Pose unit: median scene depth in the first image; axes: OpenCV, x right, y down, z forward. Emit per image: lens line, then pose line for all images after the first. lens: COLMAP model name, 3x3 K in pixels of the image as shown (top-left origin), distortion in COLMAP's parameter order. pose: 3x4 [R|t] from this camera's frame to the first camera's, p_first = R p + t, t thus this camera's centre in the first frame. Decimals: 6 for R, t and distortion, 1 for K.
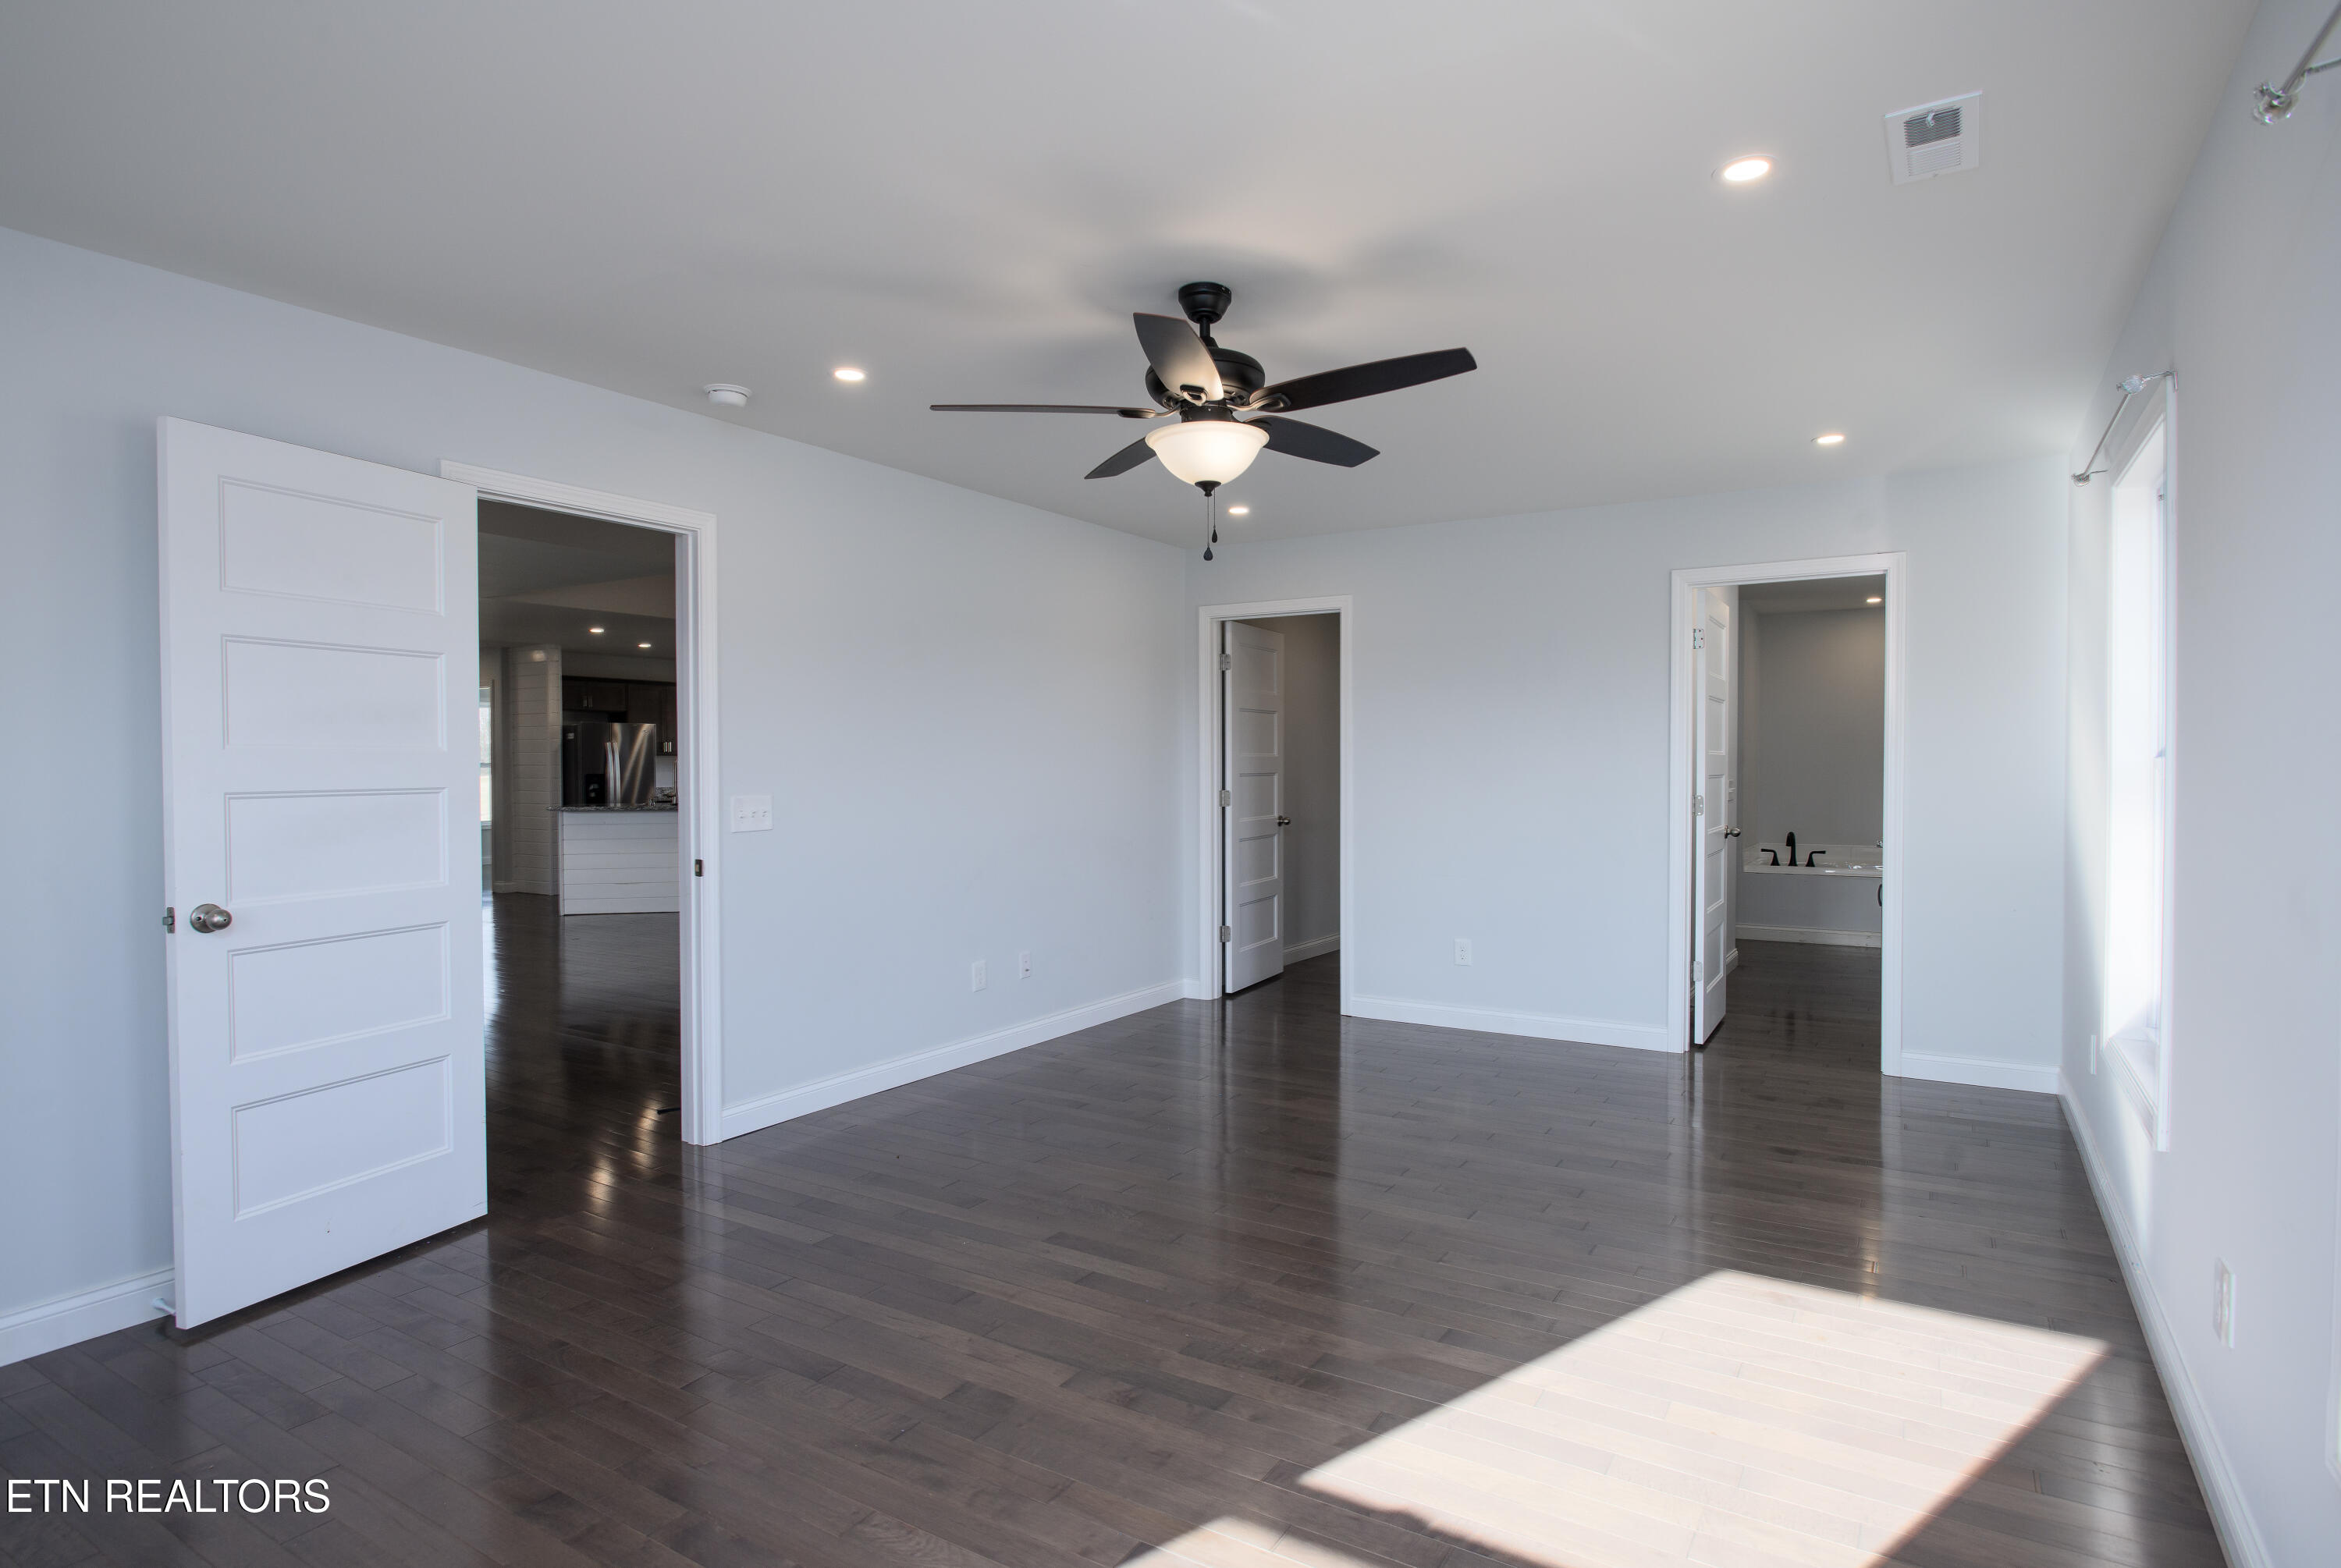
lens RADIAL K [[1203.7, 0, 1159.8], [0, 1203.7, 781.6], [0, 0, 1]] dist [-0.012565, 0.001282]
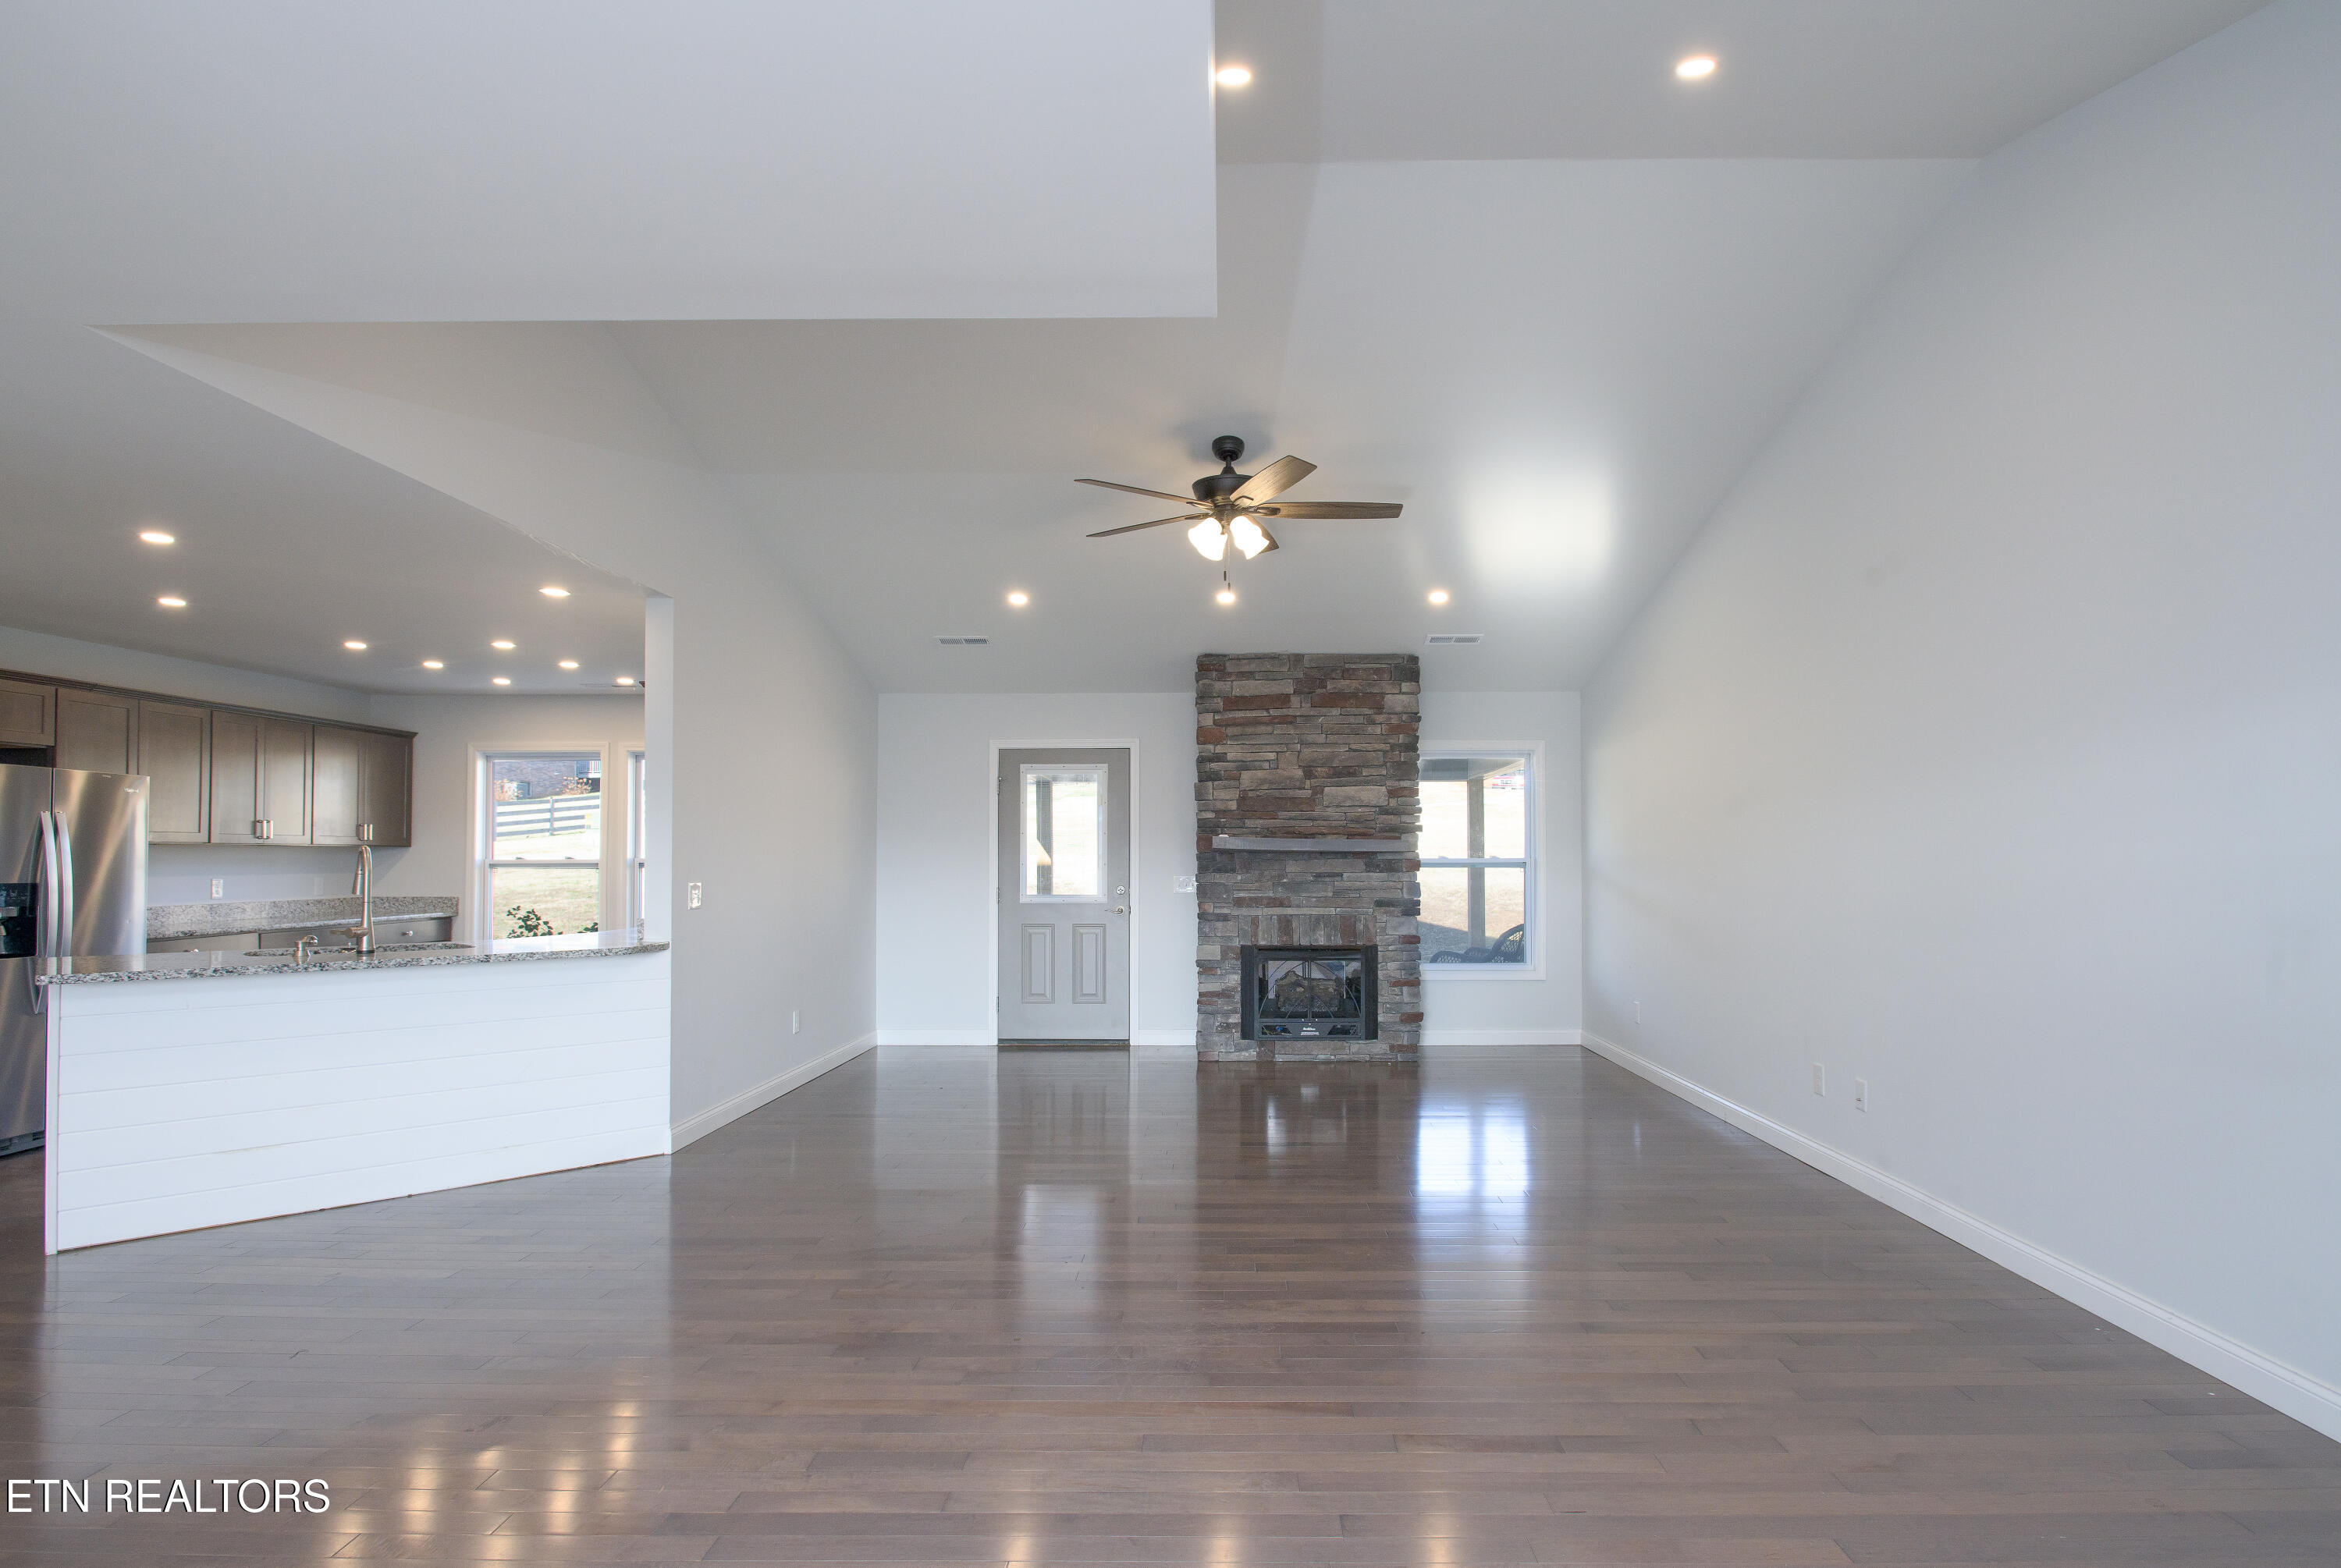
lens RADIAL K [[1203.7, 0, 1184.4], [0, 1203.7, 838.2], [0, 0, 1]] dist [-0.012565, 0.001282]
pose [[0.851347, 0.006781, 0.524560, -0.339748], [0.005582, 0.999743, -0.021983, -0.011154], [-0.524574, 0.021643, 0.851090, 0.408541]]
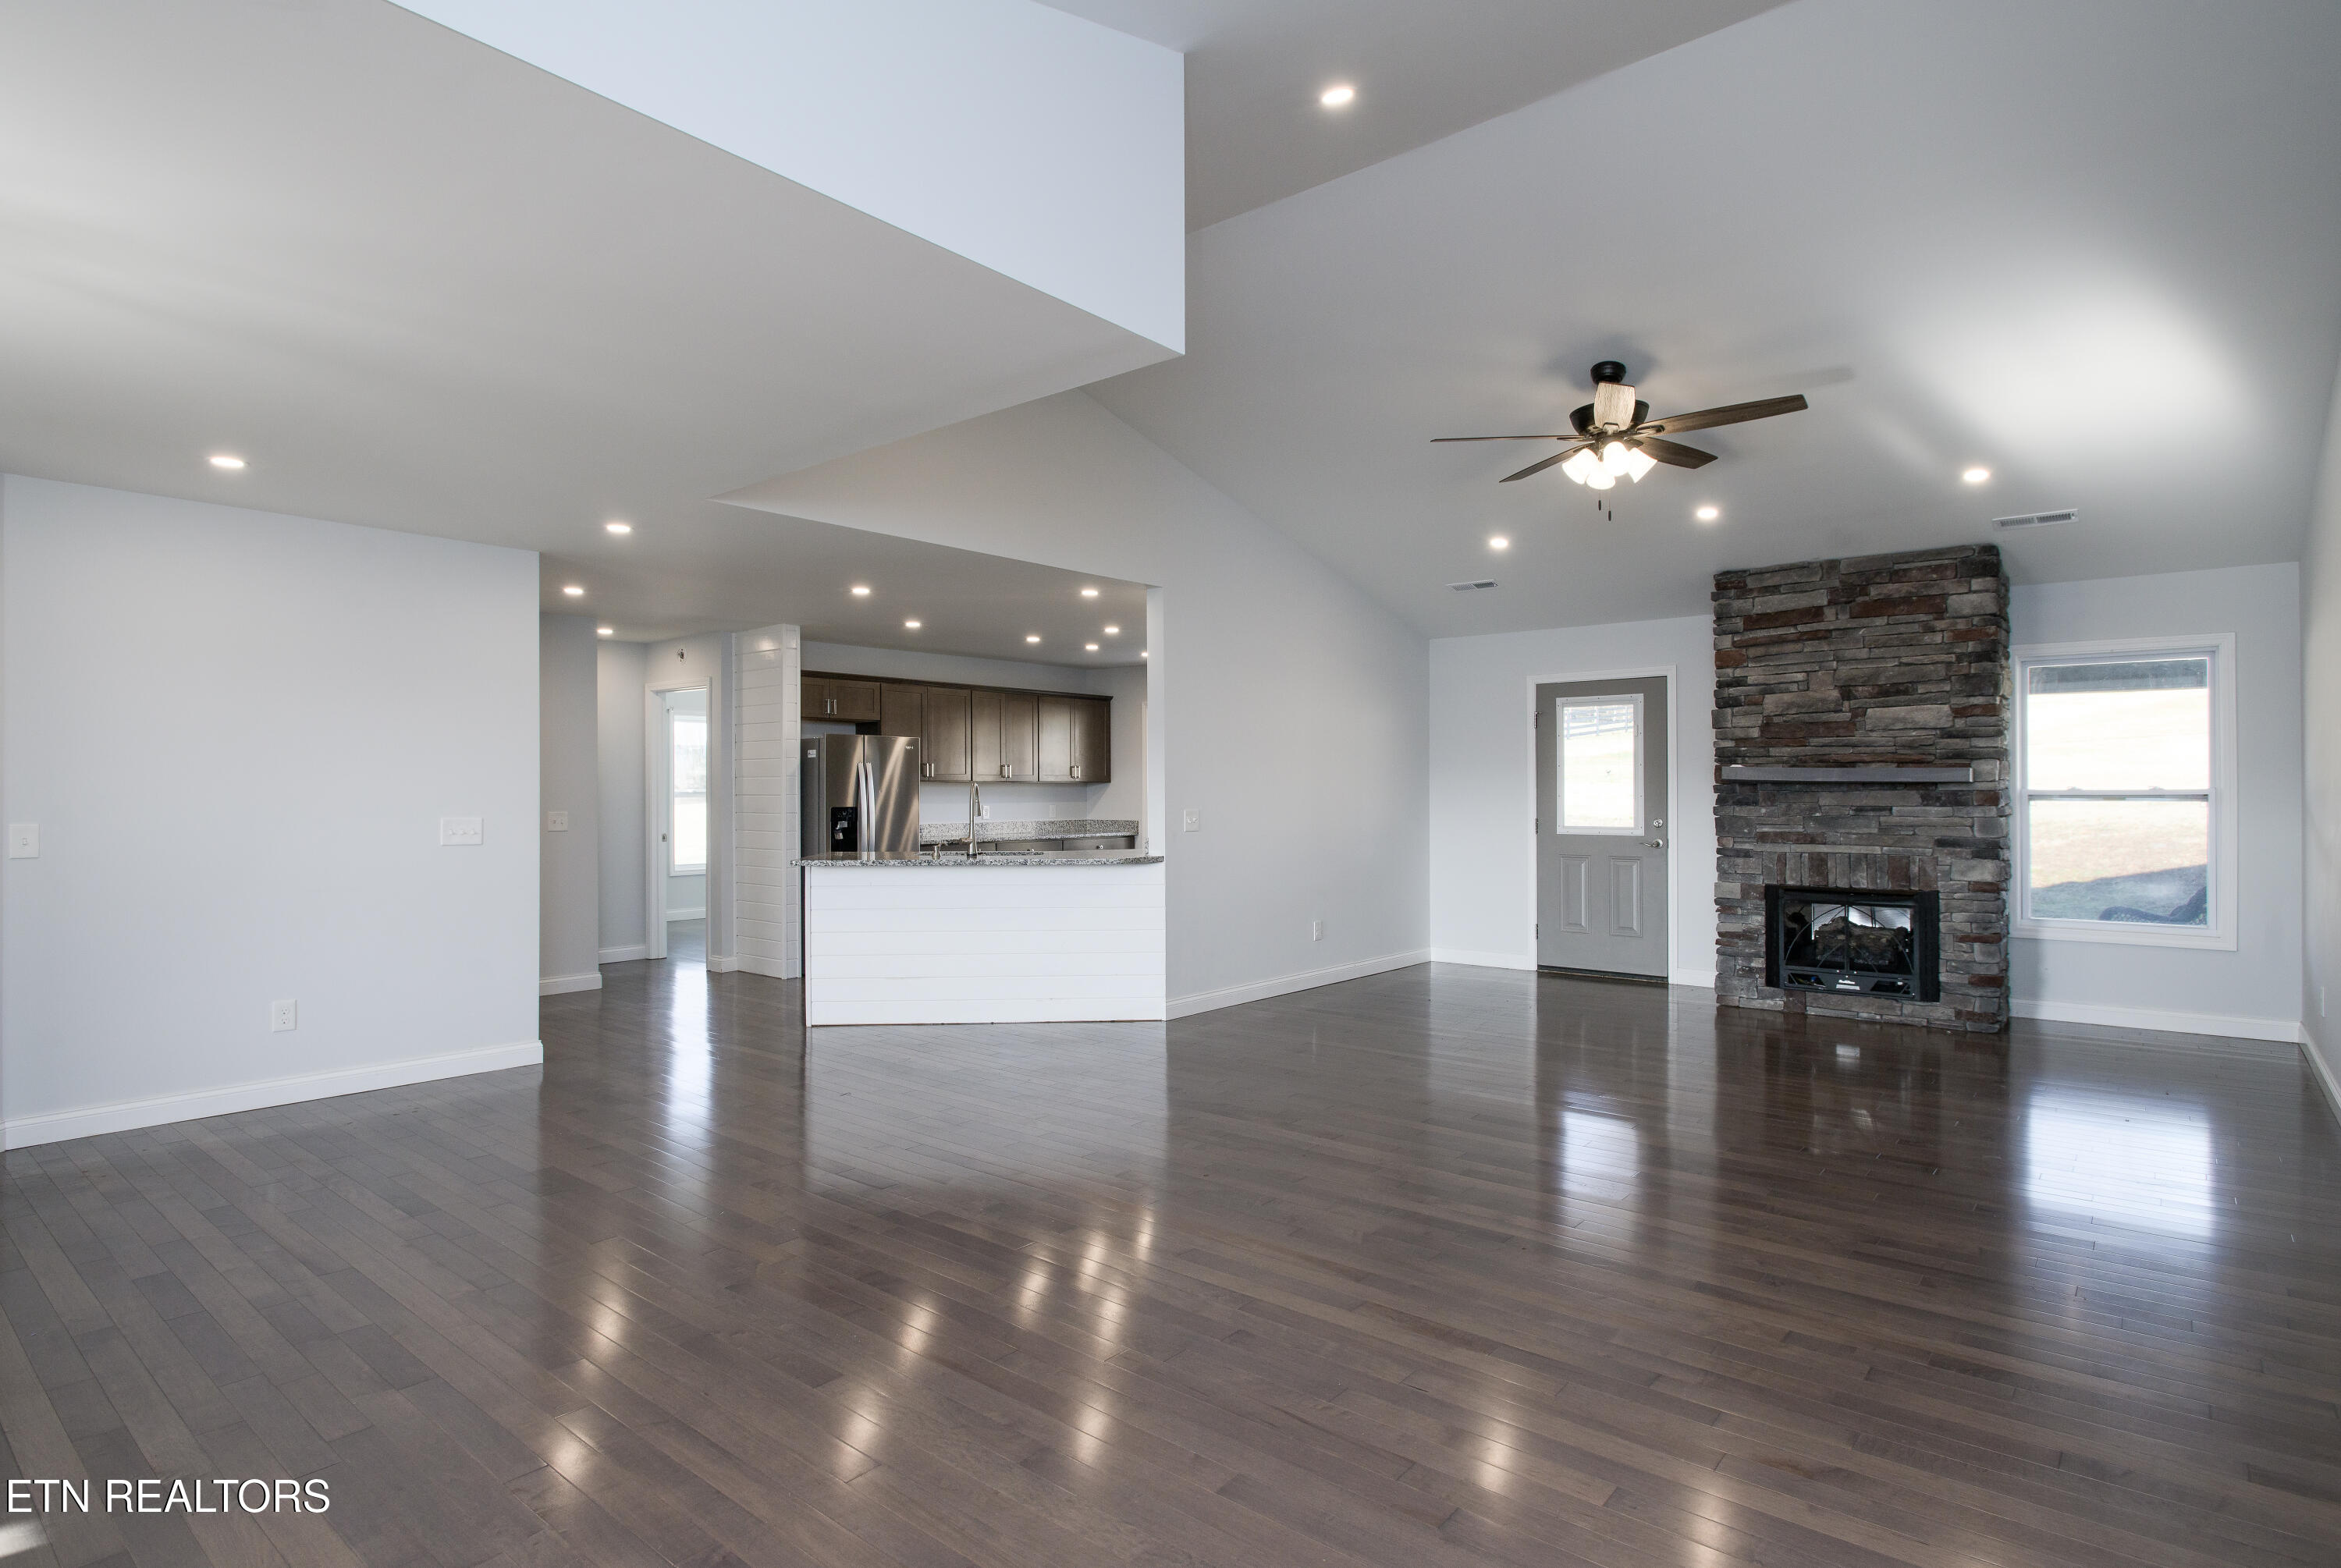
lens RADIAL K [[1203.7, 0, 1187.0], [0, 1203.7, 783.7], [0, 0, 1]] dist [-0.012565, 0.001282]
pose [[0.992028, -0.003727, -0.125960, -0.177522], [0.001994, 0.999902, -0.013882, -0.009722], [0.126000, 0.013520, 0.991938, 0.315580]]
